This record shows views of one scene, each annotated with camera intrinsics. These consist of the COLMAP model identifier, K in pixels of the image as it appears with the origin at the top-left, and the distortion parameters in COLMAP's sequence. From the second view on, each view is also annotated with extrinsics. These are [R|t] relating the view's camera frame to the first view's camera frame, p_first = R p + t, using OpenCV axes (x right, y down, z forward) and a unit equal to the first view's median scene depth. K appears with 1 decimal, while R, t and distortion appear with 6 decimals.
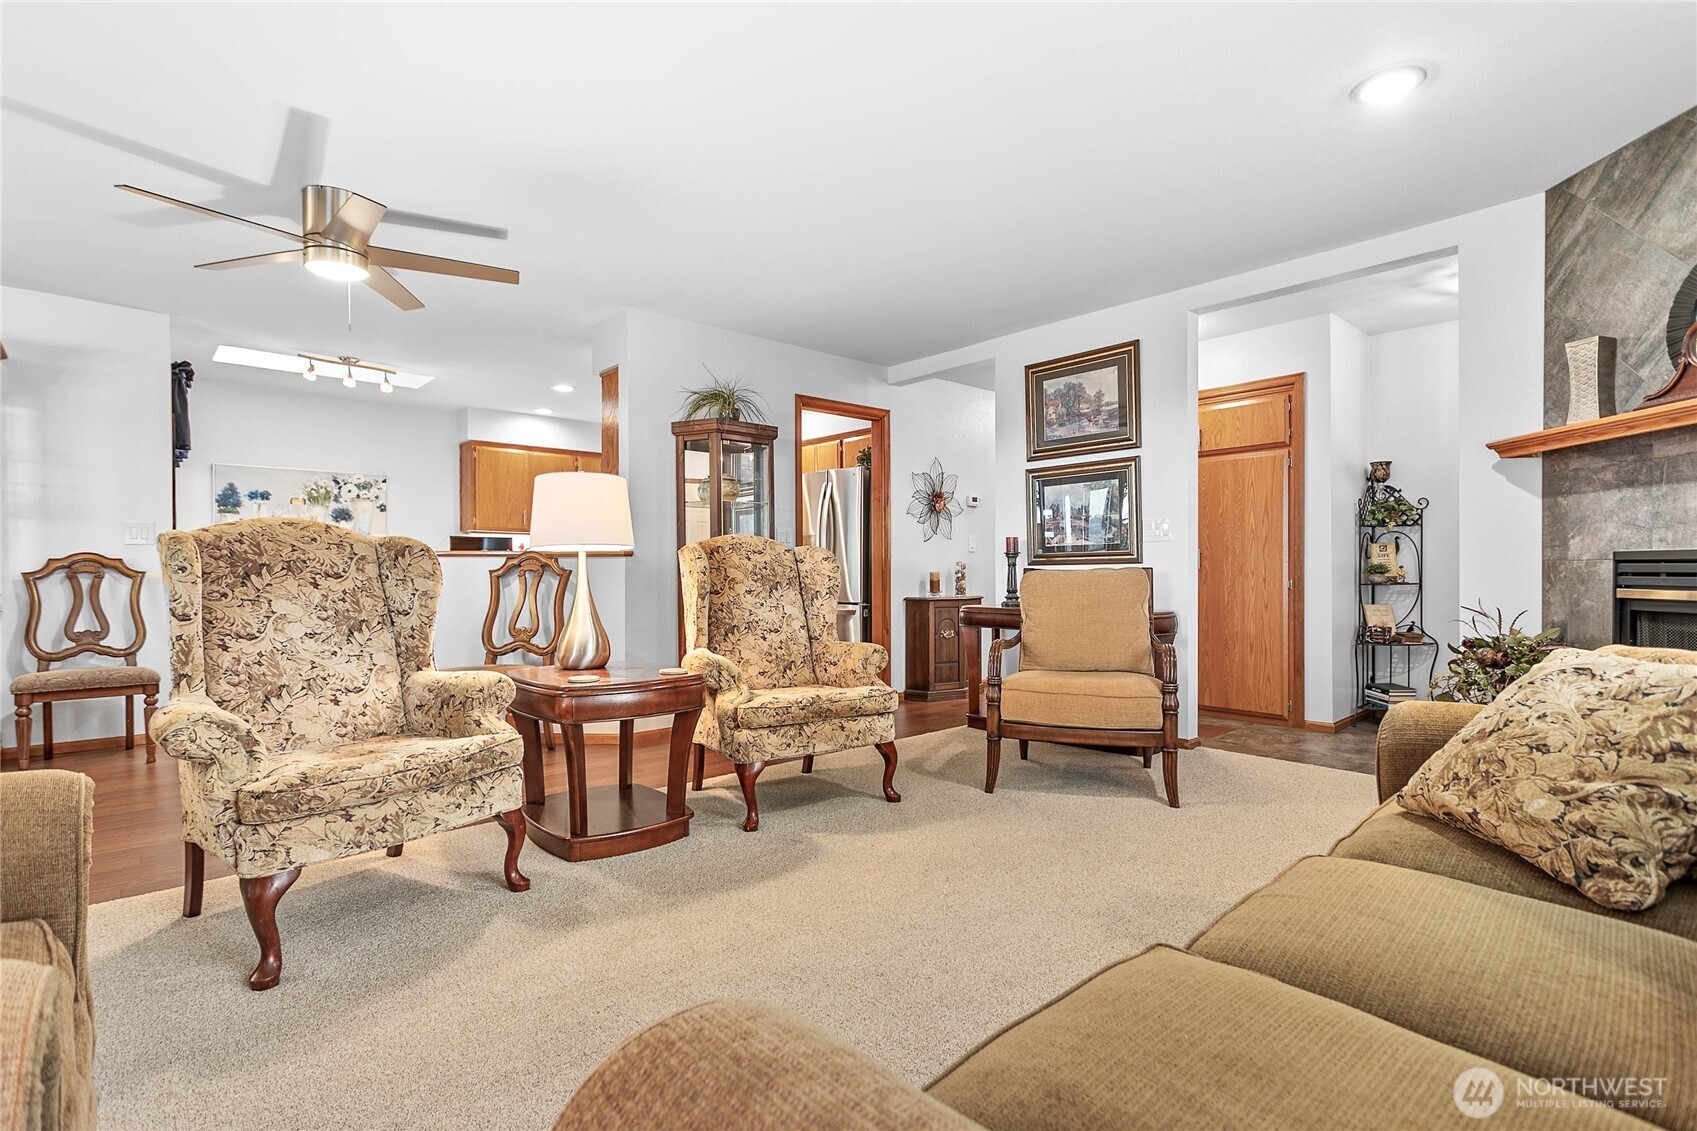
lens RADIAL K [[806.3, 0, 848.0], [0, 806.3, 579.4], [0, 0, 1]] dist [0.002295, 0.000338]
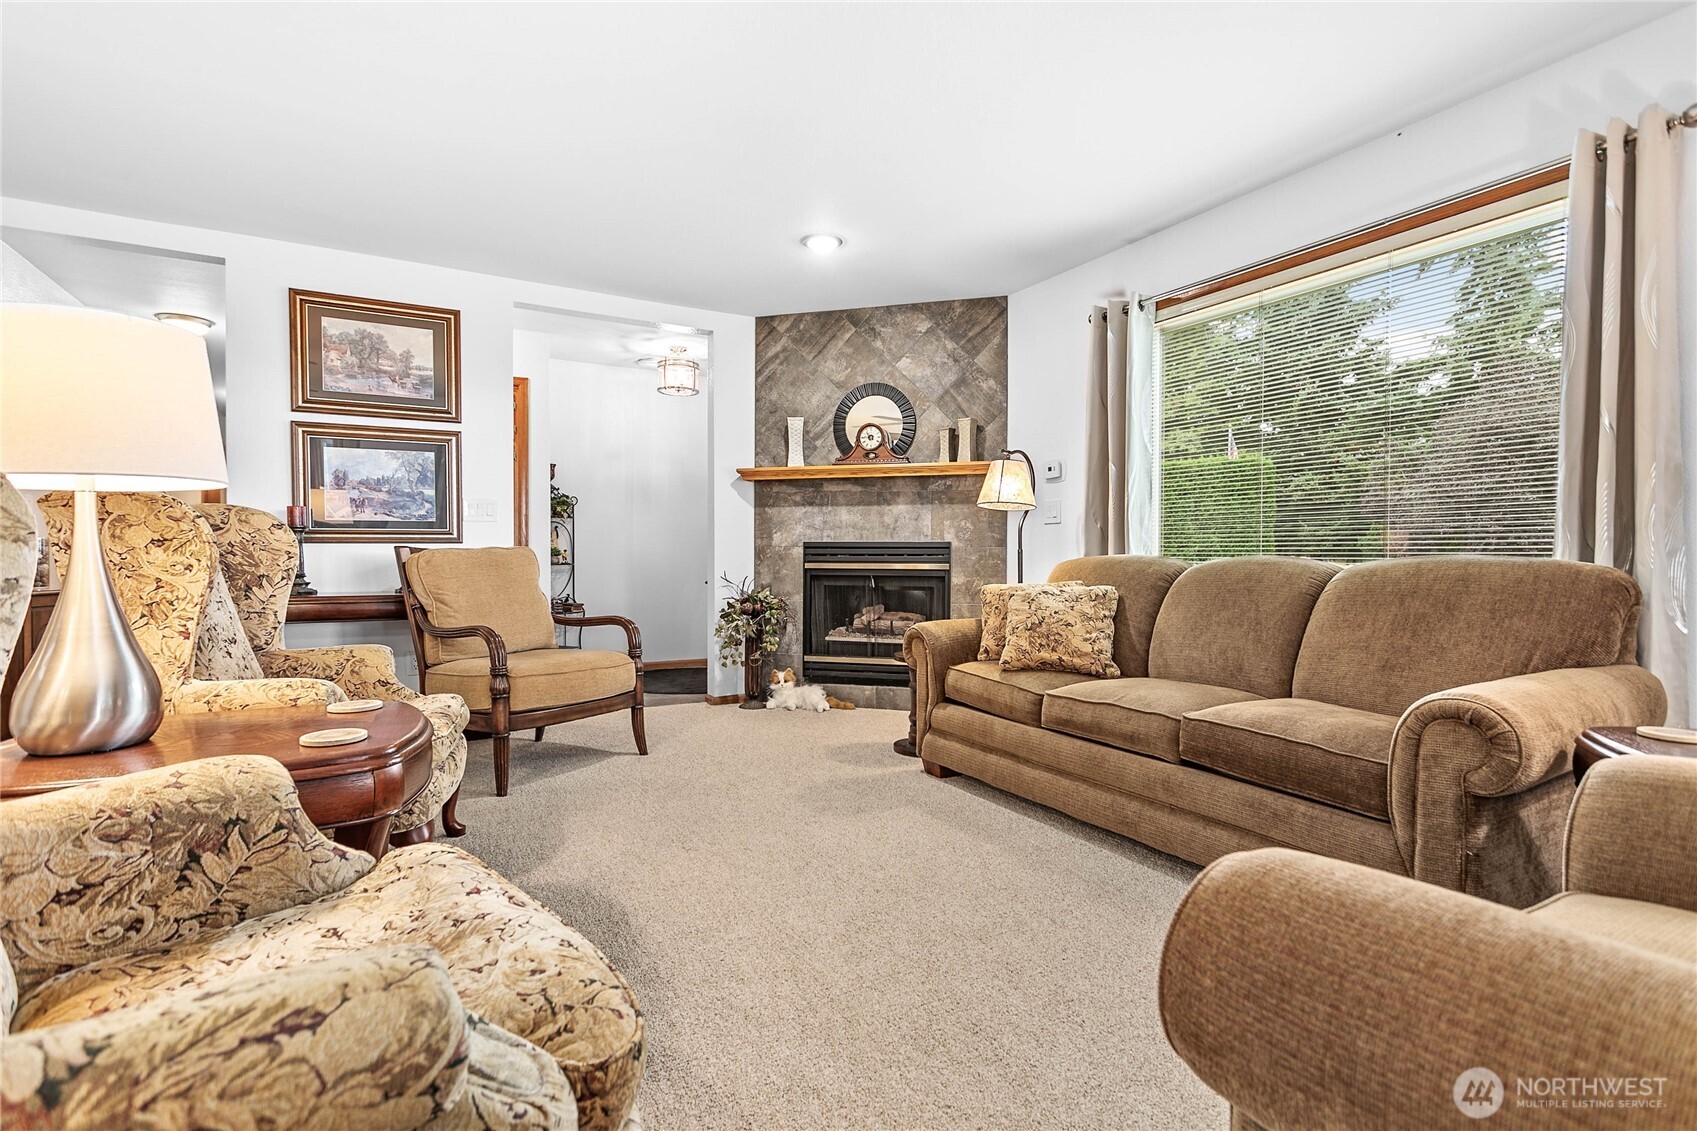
lens RADIAL K [[806.3, 0, 834.8], [0, 806.3, 567.2], [0, 0, 1]] dist [0.002295, 0.000338]
pose [[0.231410, -0.007874, 0.972824, -0.587999], [0.008491, 0.999946, 0.006074, 0.008477], [-0.972819, 0.006854, 0.231464, 0.421686]]
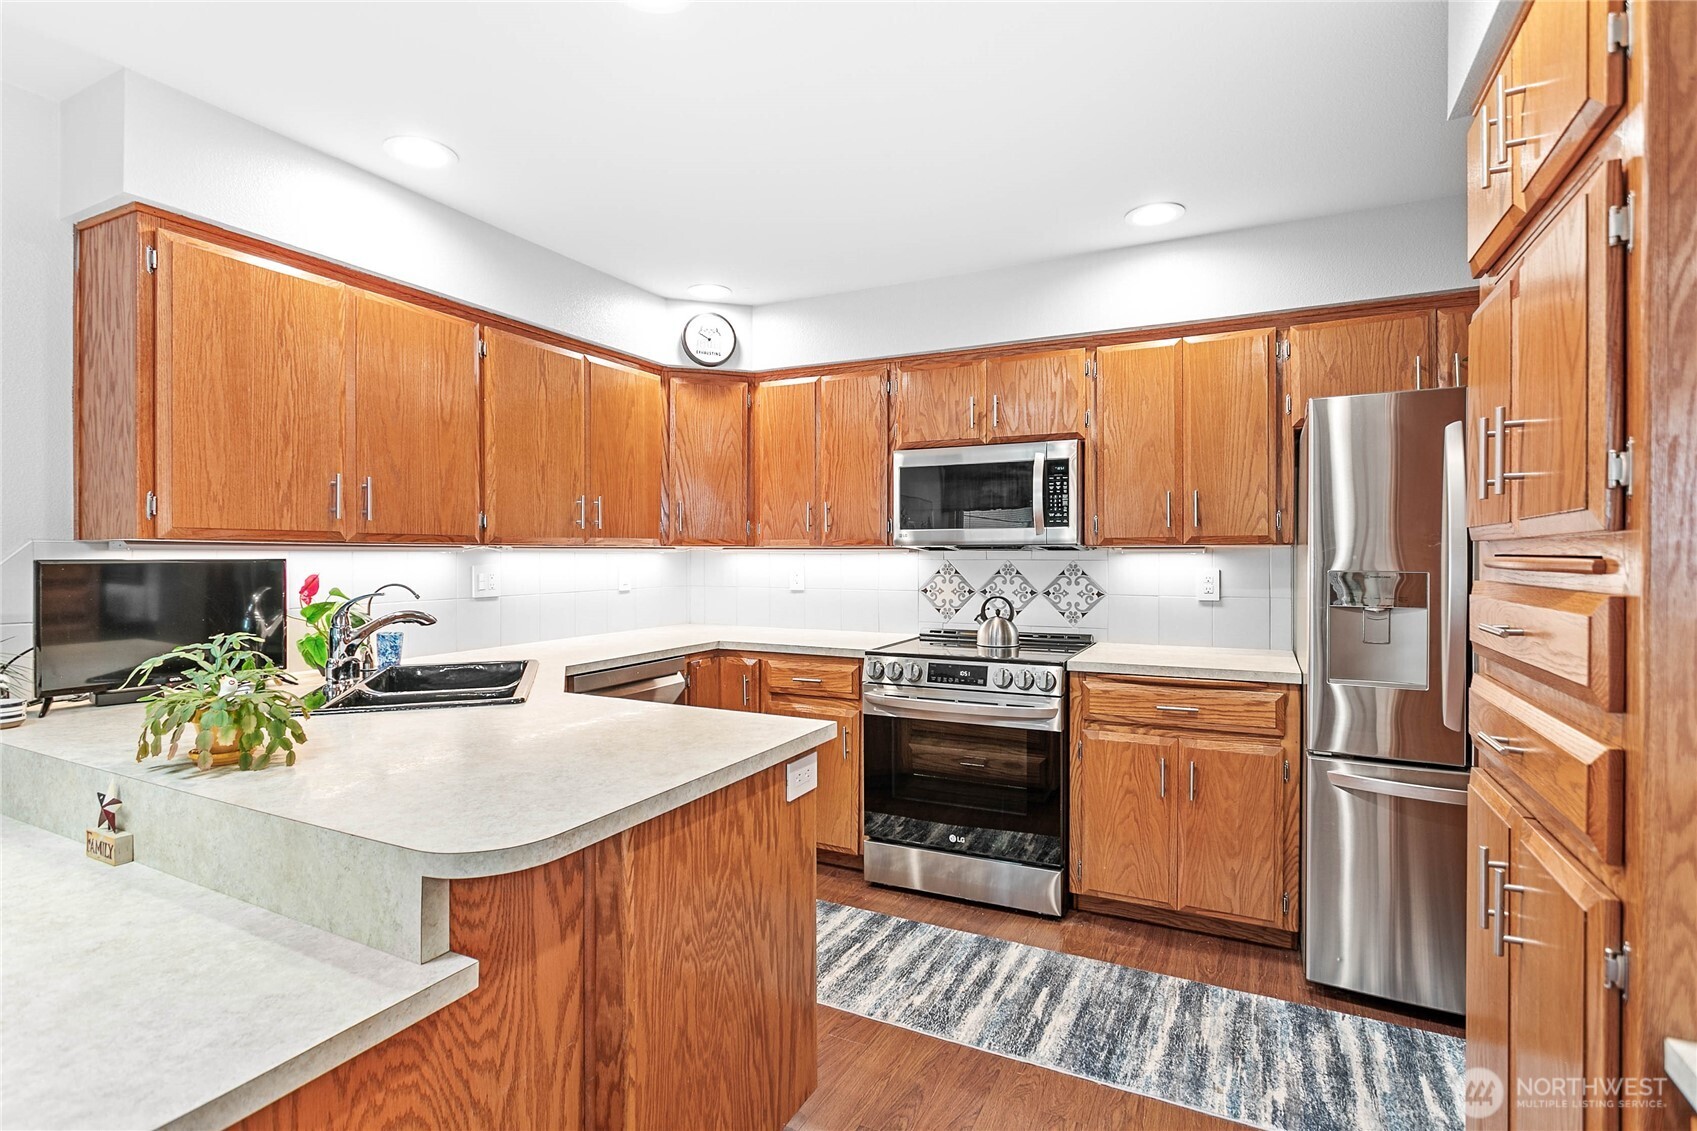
lens RADIAL K [[822.9, 0, 847.7], [0, 822.9, 554.5], [0, 0, 1]] dist [-0.009065, 0.001672]
pose [[0.931508, 0.000351, 0.363722, -0.694516], [0.004234, 0.999921, -0.011808, -0.105862], [-0.363697, 0.012539, 0.931433, 1.353604]]
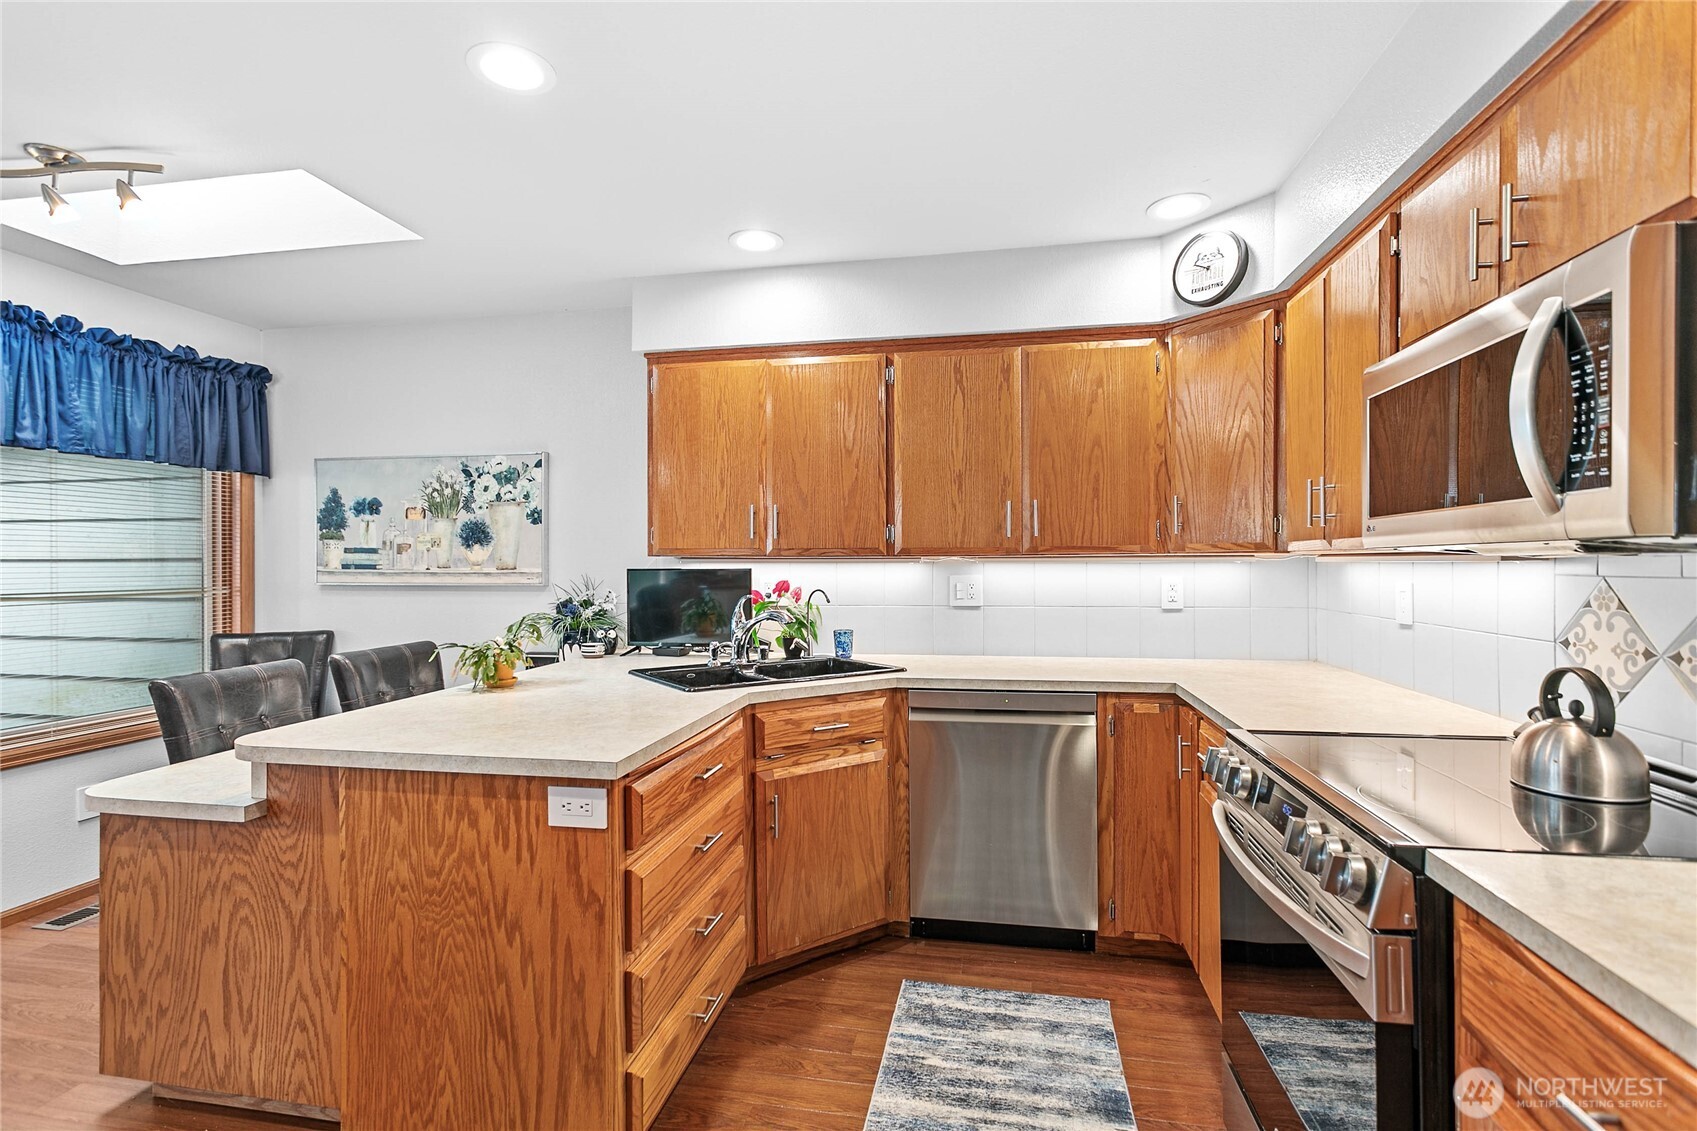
lens RADIAL K [[806.3, 0, 850.3], [0, 806.3, 557.6], [0, 0, 1]] dist [0.002295, 0.000338]
pose [[0.602618, -0.006754, -0.798001, -0.100488], [-0.008386, 0.999855, -0.014796, -0.111418], [0.797985, 0.015608, 0.602475, 1.670052]]
